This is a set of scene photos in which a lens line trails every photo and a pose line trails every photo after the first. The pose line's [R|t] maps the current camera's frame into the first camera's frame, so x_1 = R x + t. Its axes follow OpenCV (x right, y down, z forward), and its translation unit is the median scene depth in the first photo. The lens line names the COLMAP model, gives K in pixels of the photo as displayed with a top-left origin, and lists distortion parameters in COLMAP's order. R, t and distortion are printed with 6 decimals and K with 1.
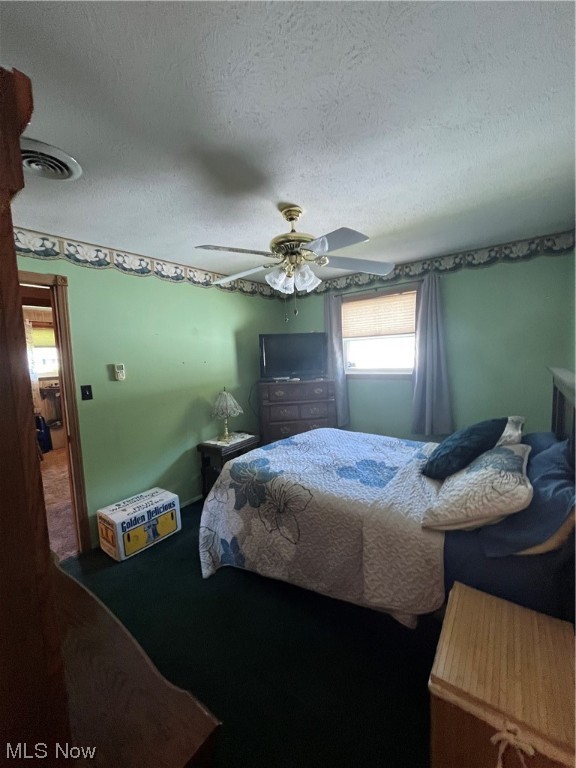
lens RADIAL K [[311.7, 0, 286.6], [0, 311.7, 384.5], [0, 0, 1]] dist [-0.004236, 0.000643]
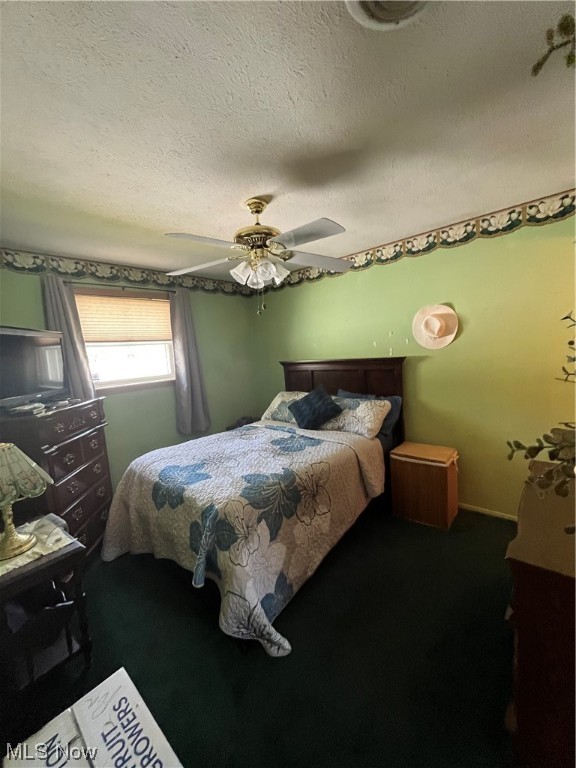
lens RADIAL K [[311.7, 0, 288.9], [0, 311.7, 385.9], [0, 0, 1]] dist [-0.004236, 0.000643]
pose [[0.065495, -0.078754, 0.994740, -0.873451], [0.155662, 0.985483, 0.067772, -0.034920], [-0.985637, 0.150405, 0.076803, 0.794605]]
